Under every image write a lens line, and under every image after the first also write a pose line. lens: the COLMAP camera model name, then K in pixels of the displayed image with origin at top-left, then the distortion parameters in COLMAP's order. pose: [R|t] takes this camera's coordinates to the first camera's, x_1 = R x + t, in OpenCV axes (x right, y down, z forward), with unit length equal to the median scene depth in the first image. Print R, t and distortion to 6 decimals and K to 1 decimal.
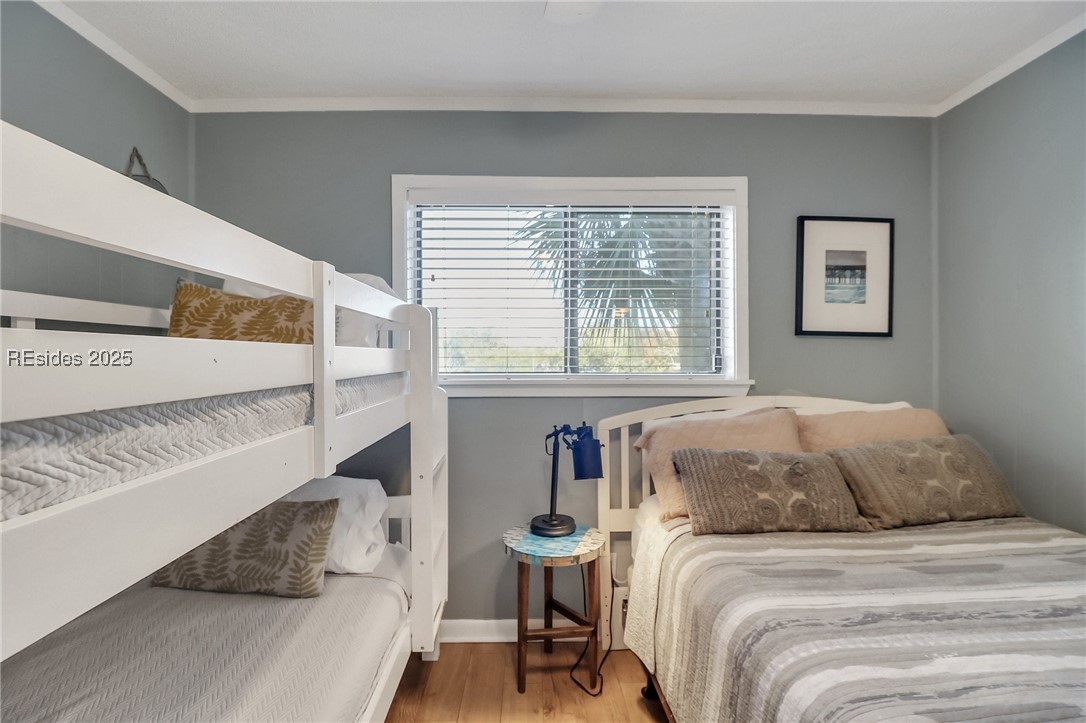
lens RADIAL K [[520.1, 0, 545.7], [0, 520.1, 369.6], [0, 0, 1]] dist [-0.005696, -0.002959]
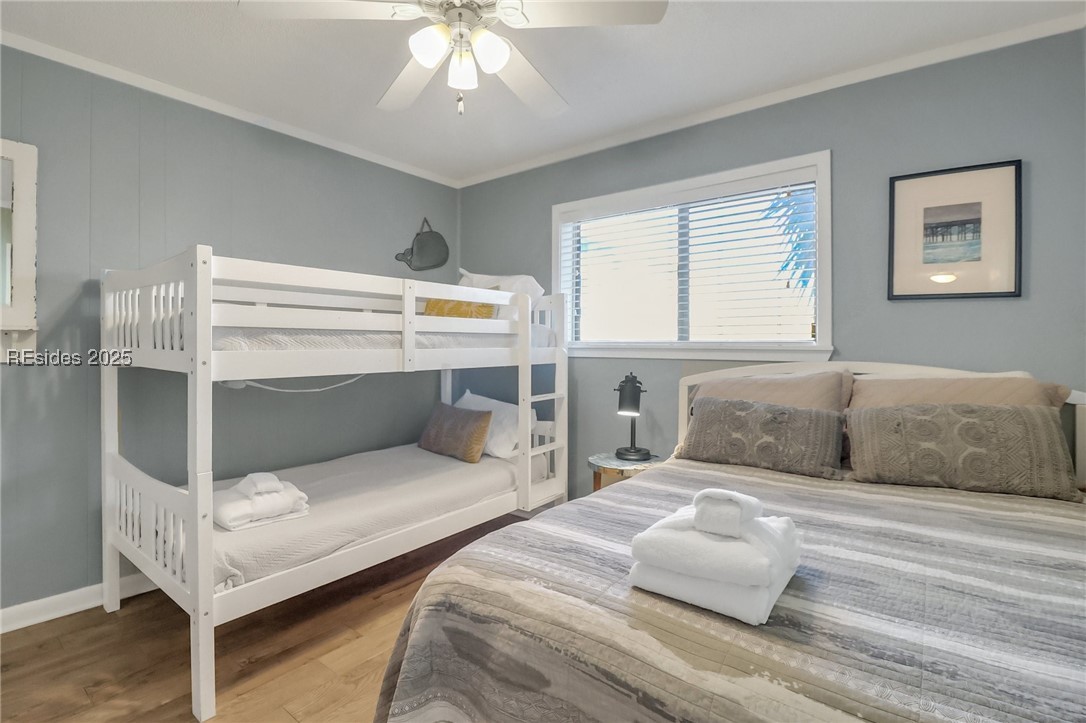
lens RADIAL K [[520.1, 0, 542.6], [0, 520.1, 349.8], [0, 0, 1]] dist [-0.005696, -0.002959]
pose [[0.777132, 0.011236, -0.629238, 0.599190], [-0.020572, 0.999760, -0.007555, 0.047058], [0.629002, 0.018816, 0.777176, -0.156382]]
